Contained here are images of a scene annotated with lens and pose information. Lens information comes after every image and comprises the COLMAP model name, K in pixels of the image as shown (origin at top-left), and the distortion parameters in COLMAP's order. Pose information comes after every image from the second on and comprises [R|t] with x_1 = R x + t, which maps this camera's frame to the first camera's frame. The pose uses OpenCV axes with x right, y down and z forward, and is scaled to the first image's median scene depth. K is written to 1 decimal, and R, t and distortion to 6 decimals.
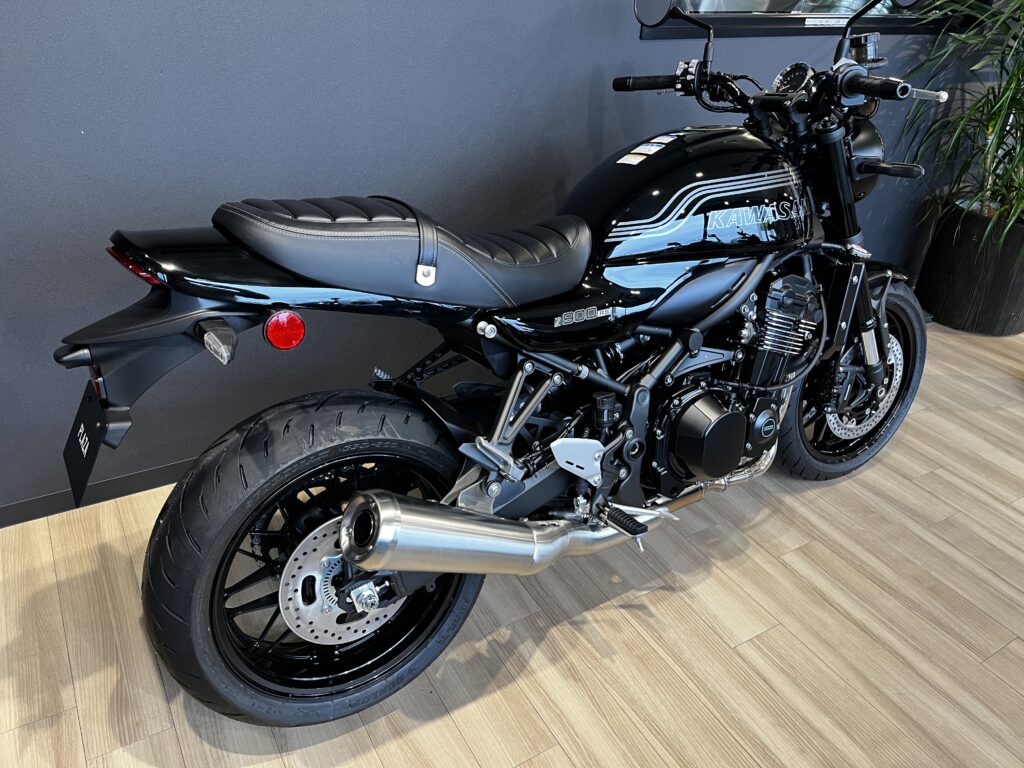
lens RADIAL K [[792.9, 0, 465.3], [0, 792.9, 382.1], [0, 0, 1]] dist [0.013698, 0.002781]
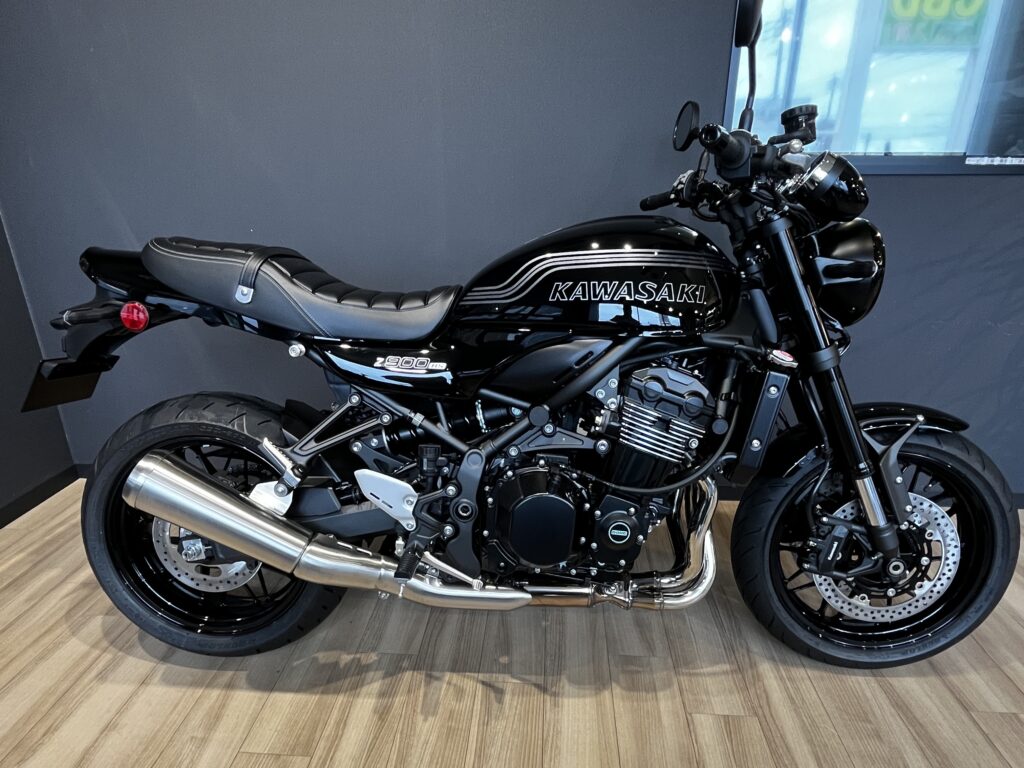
lens RADIAL K [[603.6, 0, 478.0], [0, 603.6, 422.2], [0, 0, 1]] dist [-0.002601, -0.000657]
pose [[0.820144, 0.169154, -0.546580, 0.600490], [-0.251497, 0.964642, -0.078837, 0.031013], [0.513919, 0.202121, 0.833687, 0.325917]]
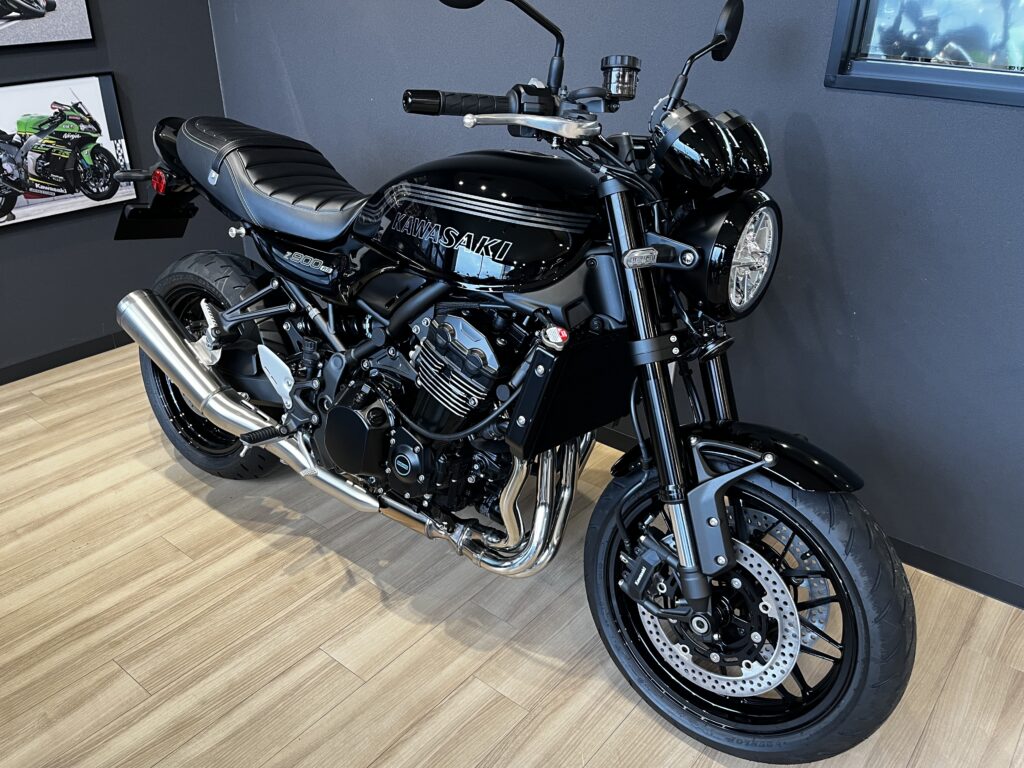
lens RADIAL K [[792.9, 0, 465.3], [0, 792.9, 382.1], [0, 0, 1]] dist [0.013698, 0.002781]
pose [[0.343611, 0.398294, -0.850467, 1.145842], [-0.457312, 0.861944, 0.218903, -0.259283], [0.820242, 0.313712, 0.478318, 0.591546]]
